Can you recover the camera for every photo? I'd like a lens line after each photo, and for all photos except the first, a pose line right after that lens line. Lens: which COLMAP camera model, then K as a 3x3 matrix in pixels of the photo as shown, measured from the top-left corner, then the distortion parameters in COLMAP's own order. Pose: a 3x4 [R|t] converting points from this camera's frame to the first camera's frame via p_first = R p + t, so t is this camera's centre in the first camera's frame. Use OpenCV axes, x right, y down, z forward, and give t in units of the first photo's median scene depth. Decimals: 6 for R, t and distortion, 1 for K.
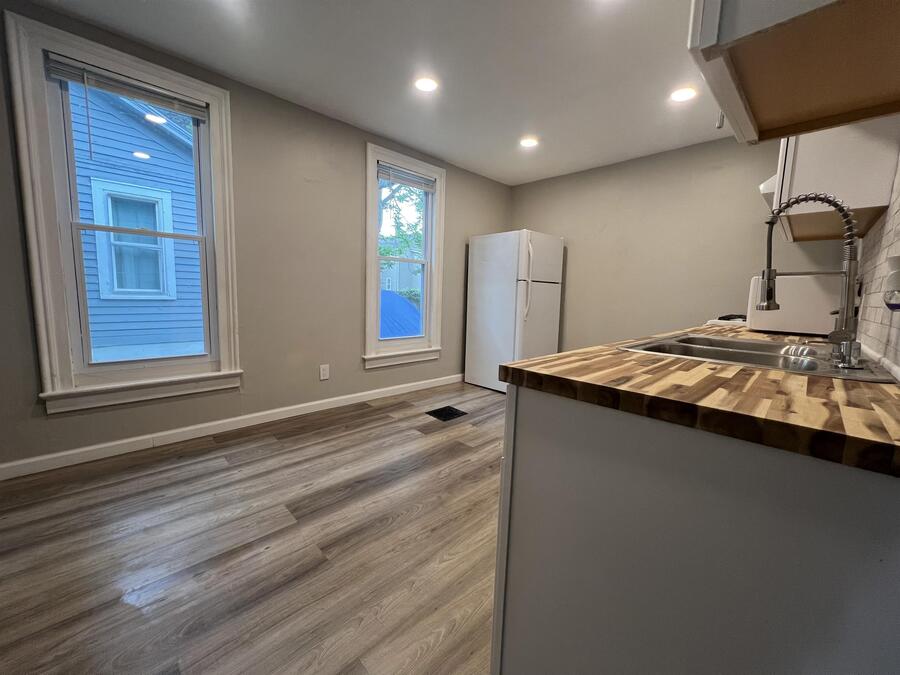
lens RADIAL K [[359.9, 0, 448.5], [0, 359.9, 335.0], [0, 0, 1]] dist [-0.000948, 0.000799]
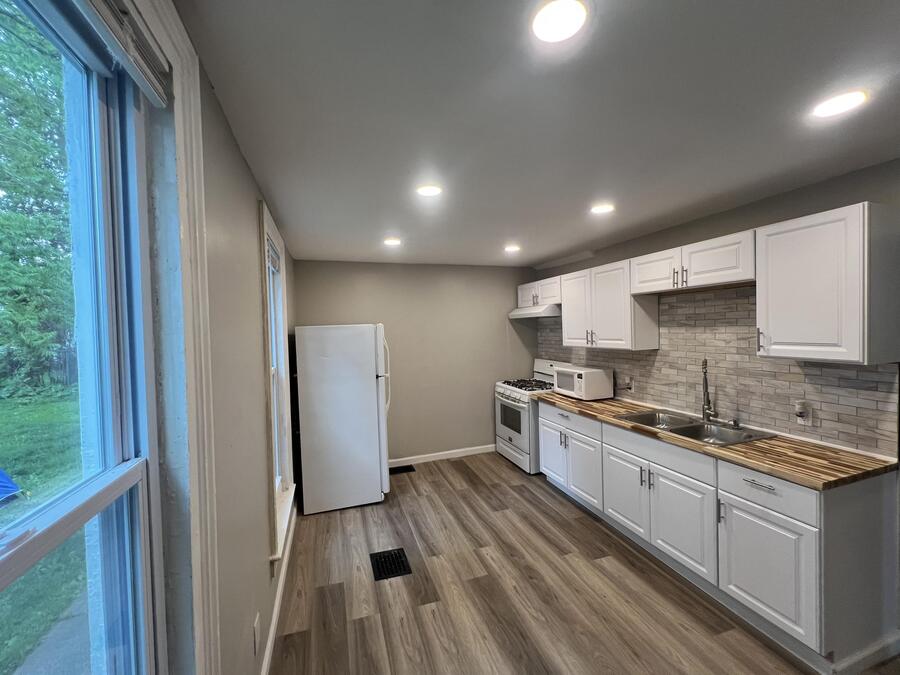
lens RADIAL K [[359.9, 0, 448.1], [0, 359.9, 334.7], [0, 0, 1]] dist [-0.000948, 0.000799]
pose [[0.435123, -0.057525, 0.898532, -0.766383], [0.144045, 0.989550, -0.006404, -0.311780], [-0.888774, 0.132216, 0.438862, 0.570114]]
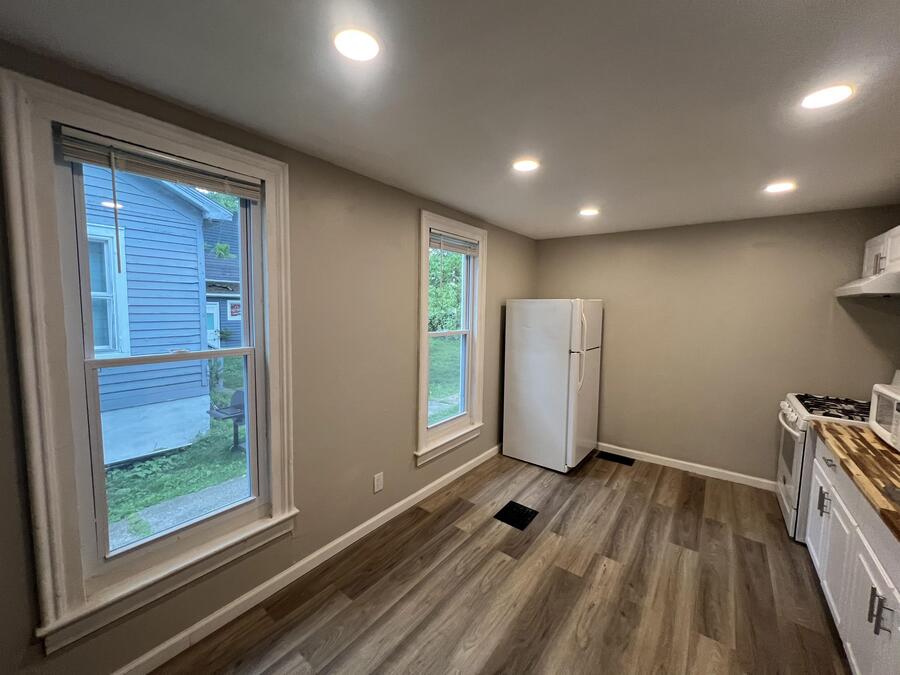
lens RADIAL K [[360.2, 0, 449.9], [0, 360.2, 335.8], [0, 0, 1]] dist [-0.002207, 0.000371]
pose [[0.989201, -0.023954, 0.144594, -0.343350], [0.028069, 0.999255, -0.026482, -0.244387], [-0.143852, 0.030255, 0.989137, 0.165754]]
